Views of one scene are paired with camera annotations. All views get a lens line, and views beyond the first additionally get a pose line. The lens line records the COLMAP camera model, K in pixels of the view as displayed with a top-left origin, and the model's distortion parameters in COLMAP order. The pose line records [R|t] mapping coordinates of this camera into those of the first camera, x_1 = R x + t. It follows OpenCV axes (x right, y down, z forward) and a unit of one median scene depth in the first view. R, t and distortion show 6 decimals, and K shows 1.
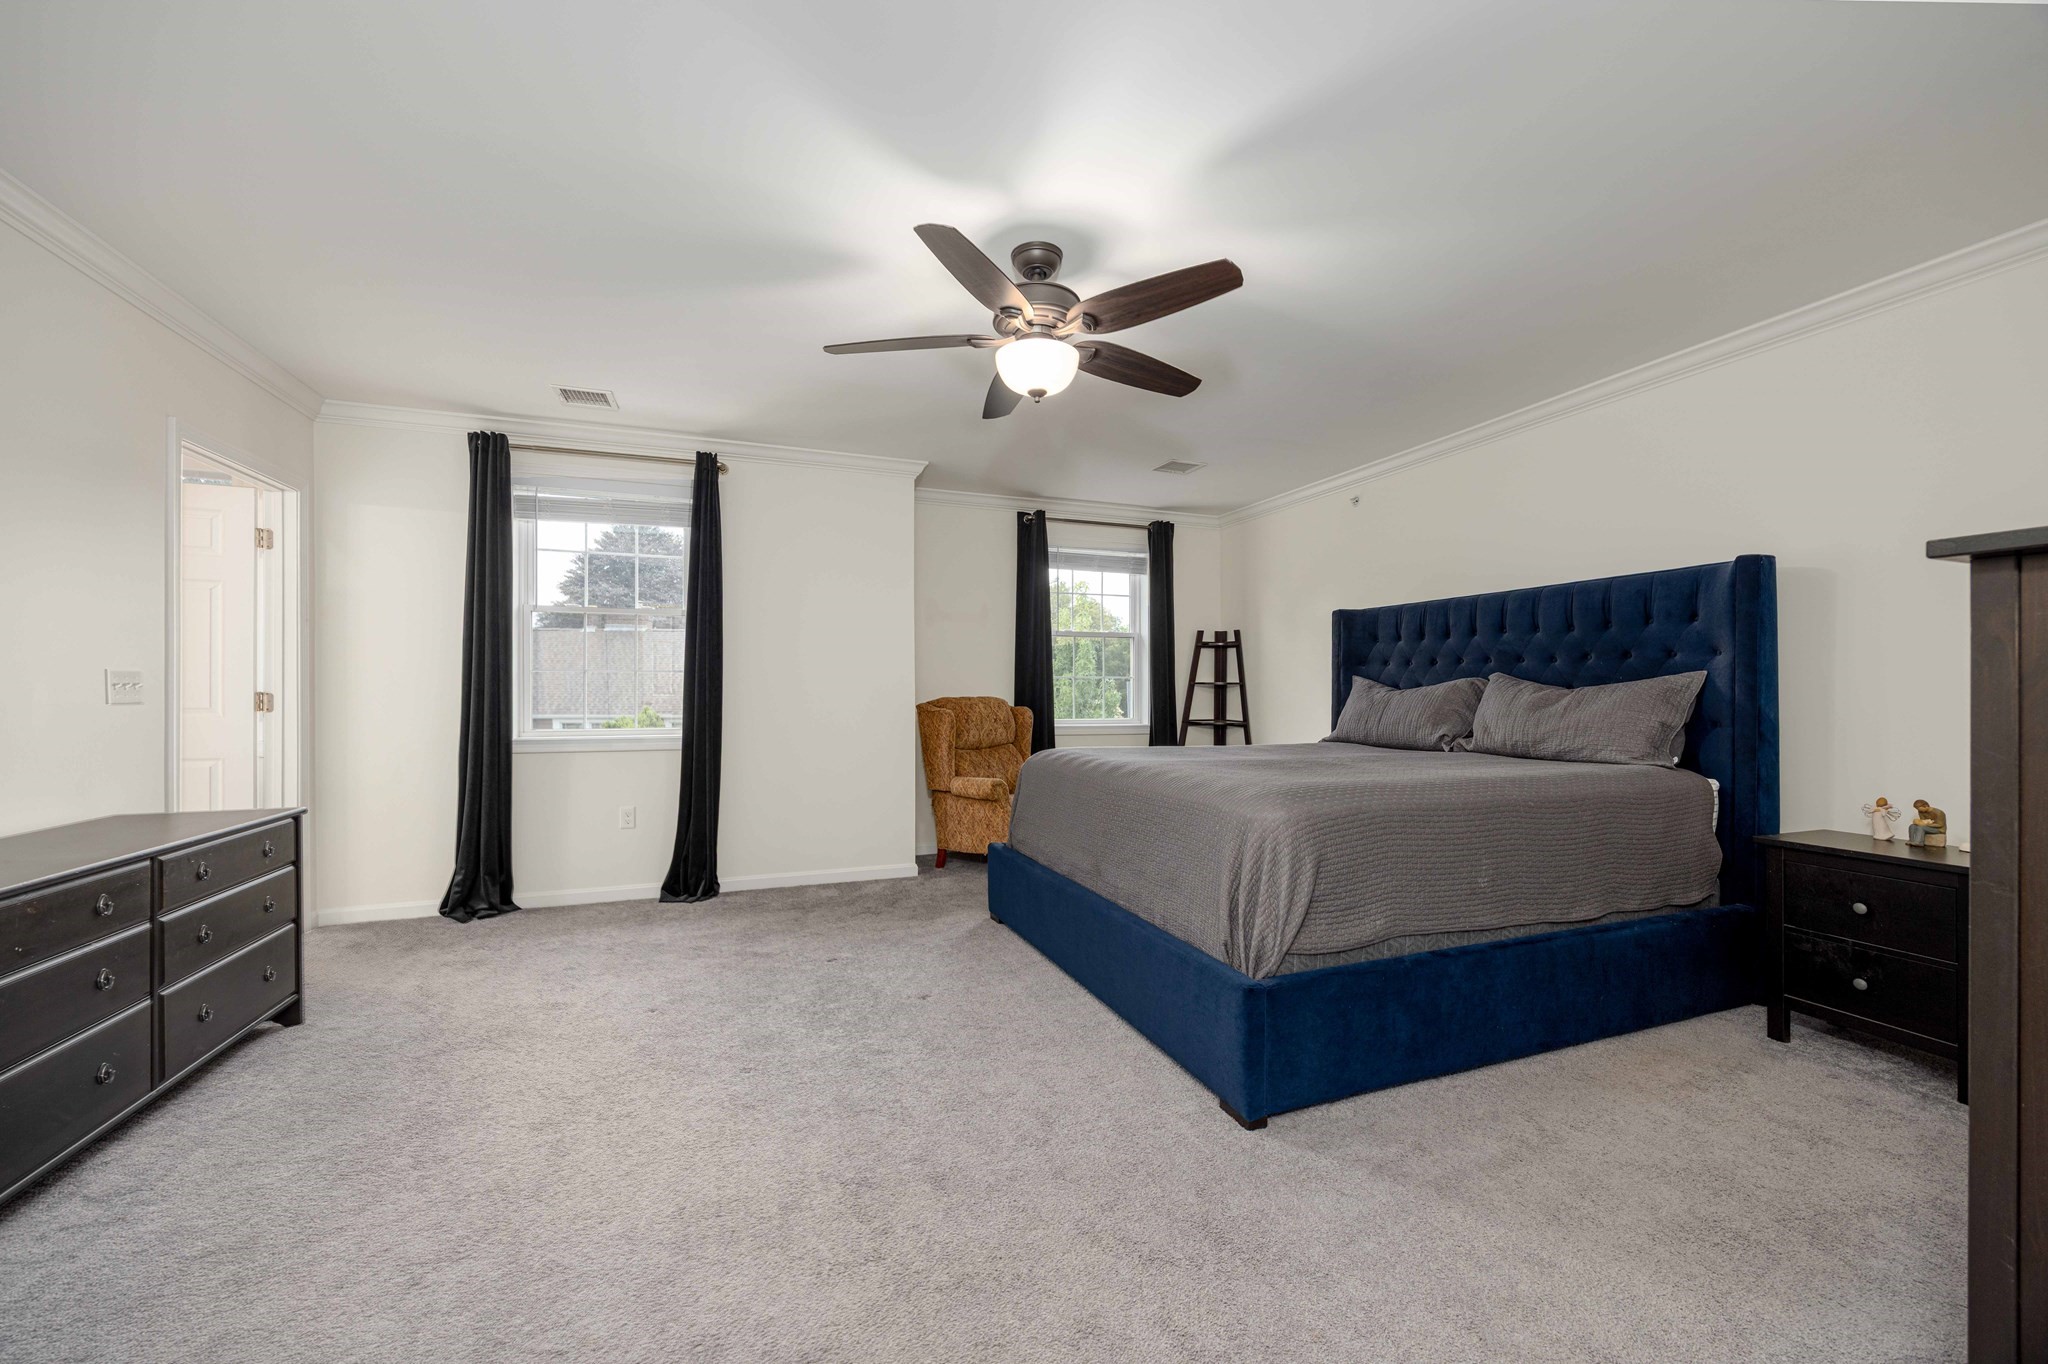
lens RADIAL K [[774.1, 0, 1024.0], [0, 774.1, 682.0], [0, 0, 1]] dist [-0.000851, -0.000510]
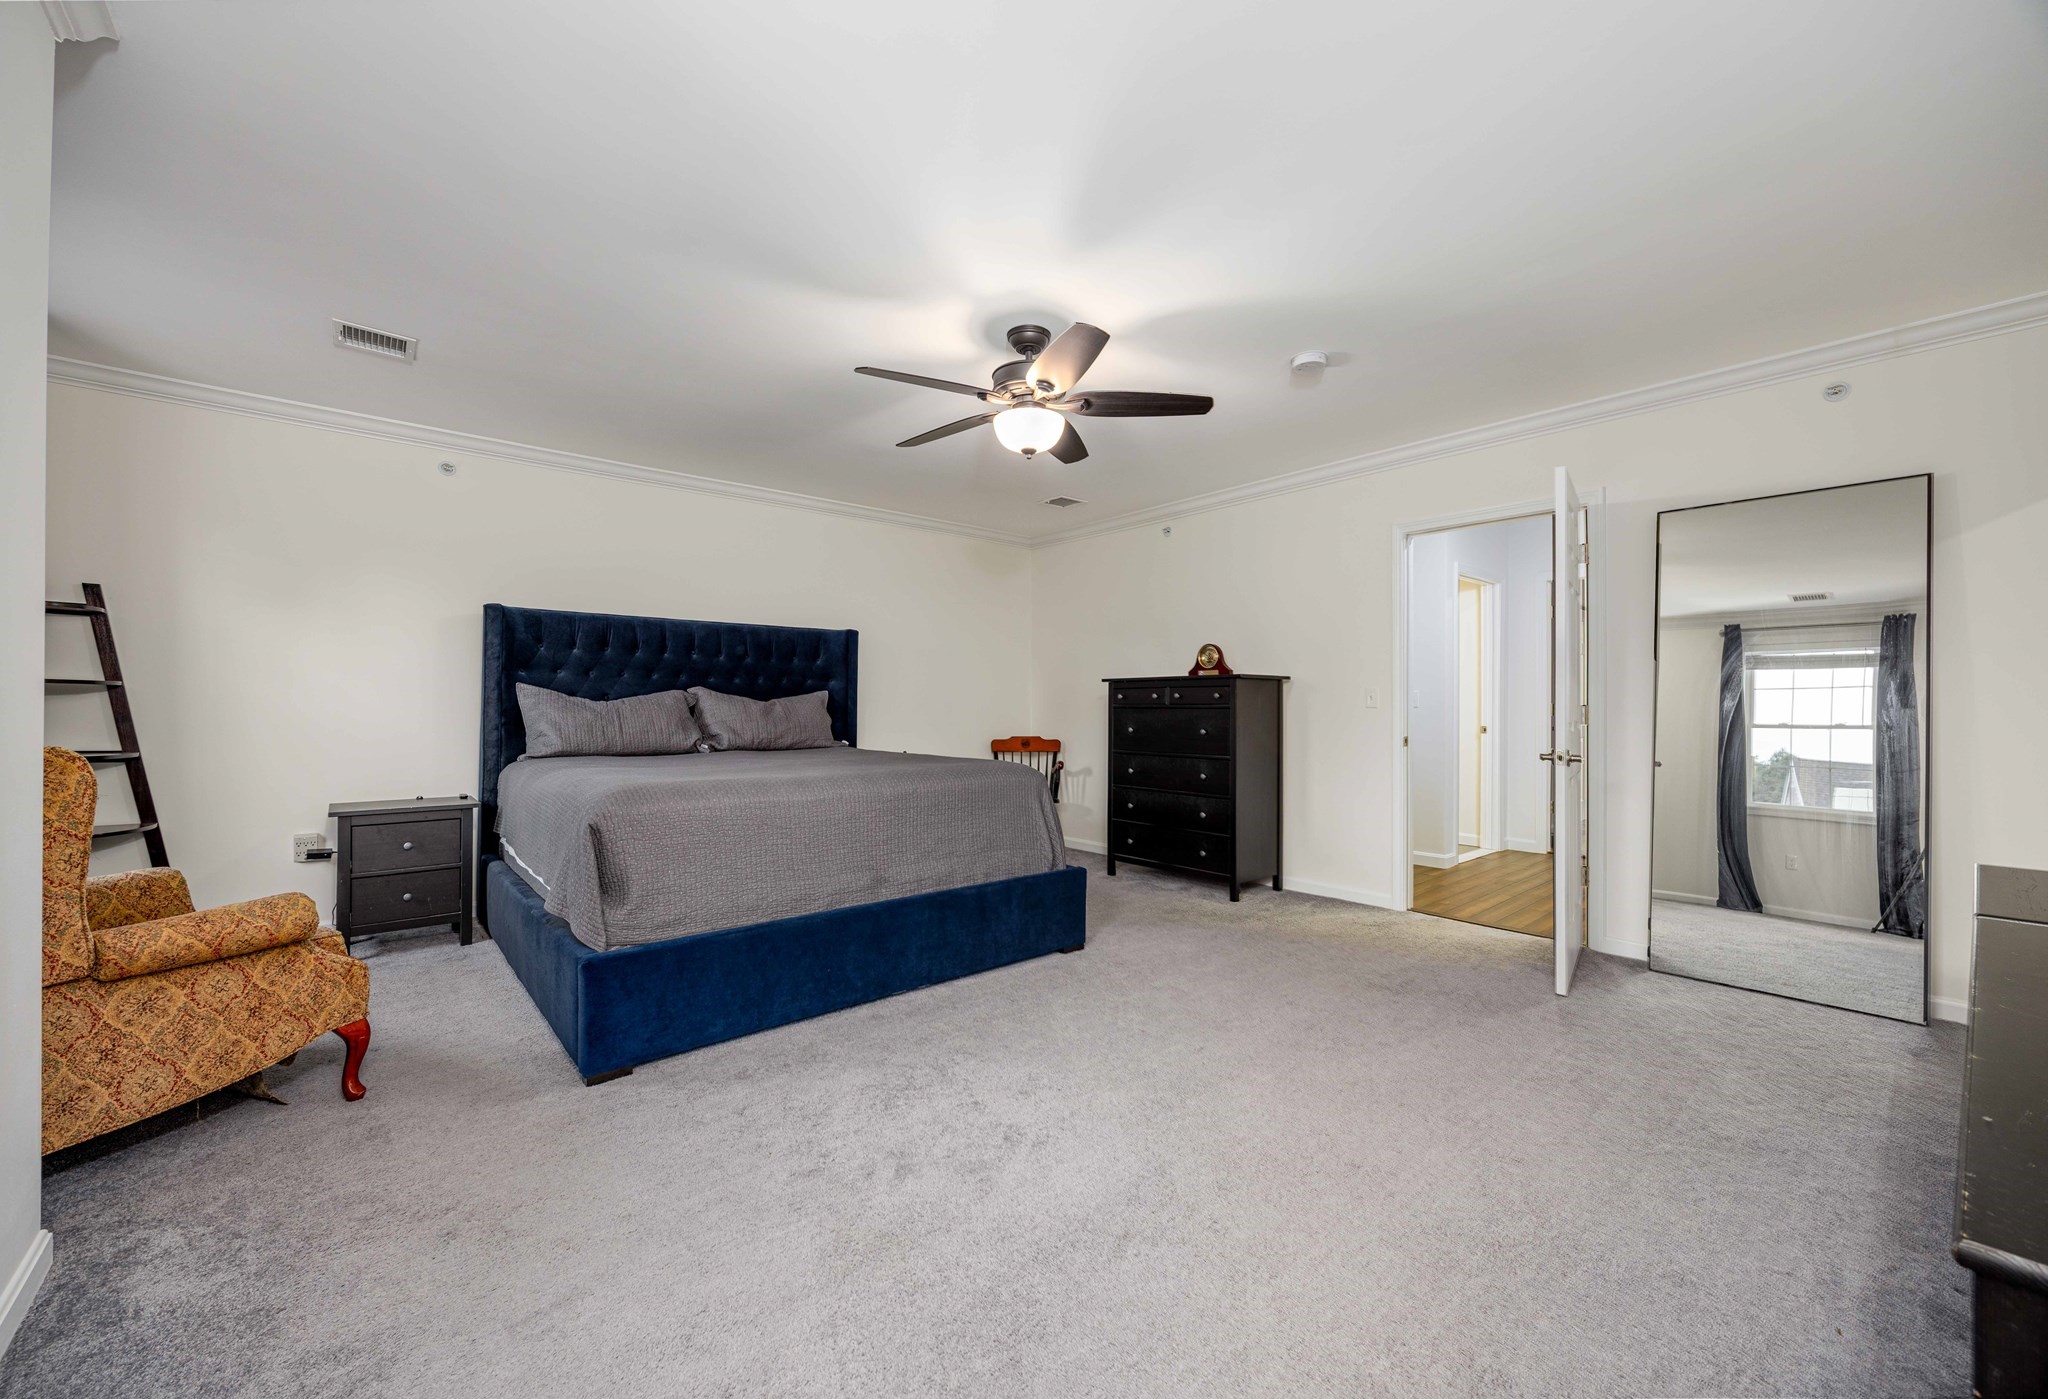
lens RADIAL K [[808.8, 0, 1024.0], [0, 808.8, 699.5], [0, 0, 1]] dist [-0.000199, 0.000001]
pose [[-0.339944, 0.006366, 0.940424, -0.722728], [-0.010037, 0.999896, -0.010397, 0.017193], [-0.940392, -0.012973, -0.339845, 0.910229]]
